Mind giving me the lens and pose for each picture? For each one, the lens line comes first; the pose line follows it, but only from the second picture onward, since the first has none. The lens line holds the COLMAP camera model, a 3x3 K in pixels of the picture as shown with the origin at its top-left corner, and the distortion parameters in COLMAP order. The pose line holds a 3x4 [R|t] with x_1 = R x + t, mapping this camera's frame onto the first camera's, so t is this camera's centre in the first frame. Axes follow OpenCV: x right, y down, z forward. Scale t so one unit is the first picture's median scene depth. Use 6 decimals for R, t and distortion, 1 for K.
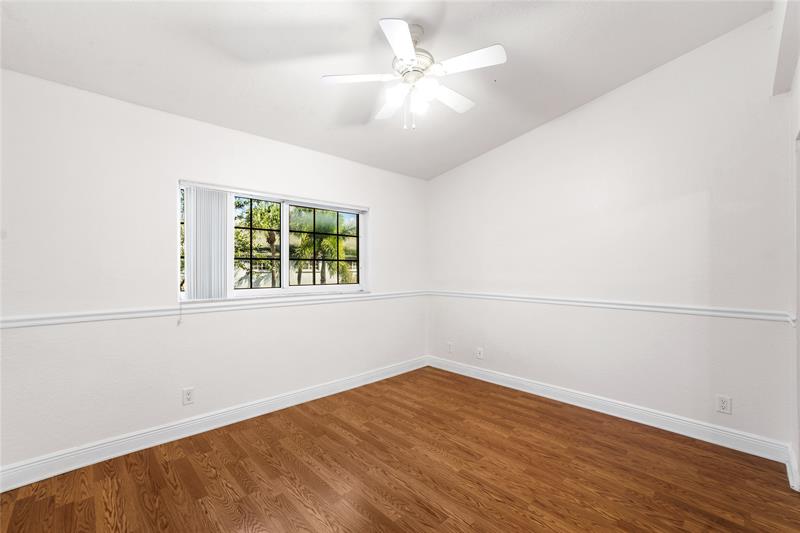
lens RADIAL K [[333.5, 0, 399.7], [0, 333.5, 263.8], [0, 0, 1]] dist [-0.000670, 0.000127]
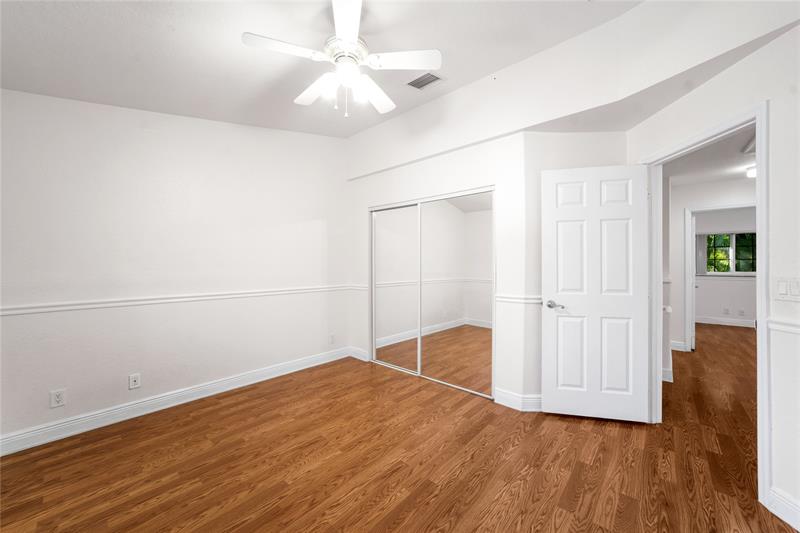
lens RADIAL K [[294.2, 0, 396.7], [0, 294.2, 265.5], [0, 0, 1]] dist [-0.001231, 0.000295]
pose [[-0.058130, 0.001380, 0.998308, -0.605968], [-0.017220, 0.999849, -0.002385, 0.018417], [-0.998160, -0.017330, -0.058098, 0.690273]]
